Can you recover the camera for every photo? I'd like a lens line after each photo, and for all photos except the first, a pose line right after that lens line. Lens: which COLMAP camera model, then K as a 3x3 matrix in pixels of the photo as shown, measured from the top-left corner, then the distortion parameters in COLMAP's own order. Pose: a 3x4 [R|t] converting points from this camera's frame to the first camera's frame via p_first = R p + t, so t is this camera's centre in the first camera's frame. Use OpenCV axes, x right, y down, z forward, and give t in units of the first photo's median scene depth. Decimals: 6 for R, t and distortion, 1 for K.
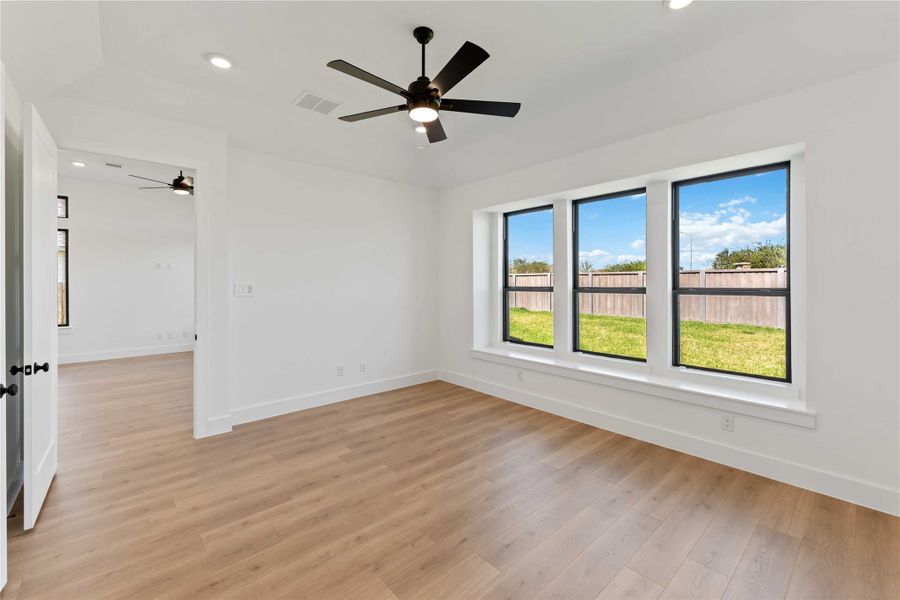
lens RADIAL K [[366.3, 0, 462.3], [0, 366.3, 285.2], [0, 0, 1]] dist [0.004700, -0.000257]
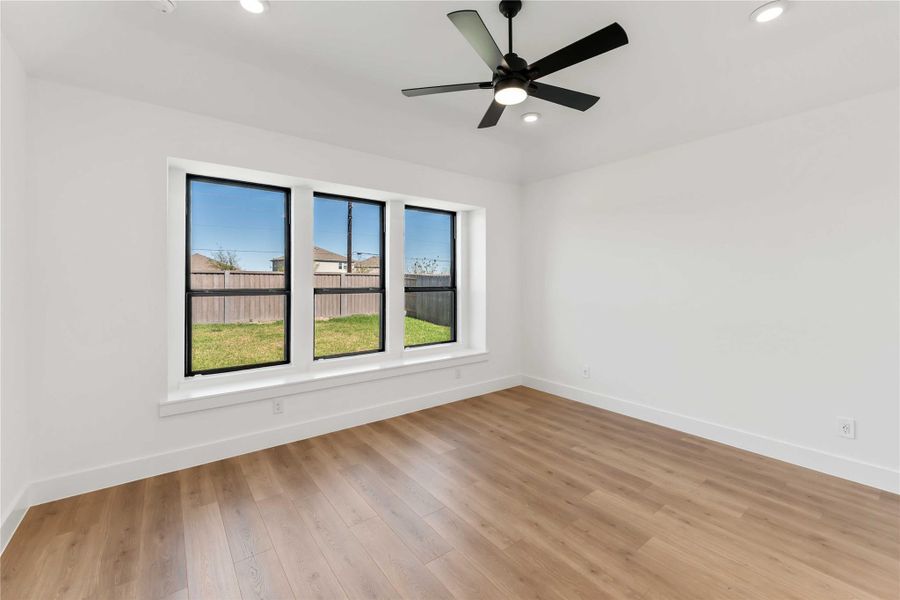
lens RADIAL K [[366.3, 0, 447.8], [0, 366.3, 283.5], [0, 0, 1]] dist [0.004700, -0.000257]
pose [[0.109653, 0.000420, 0.993970, -0.602883], [0.007168, 0.999974, -0.001214, -0.005056], [-0.993944, 0.007258, 0.109647, 0.624308]]
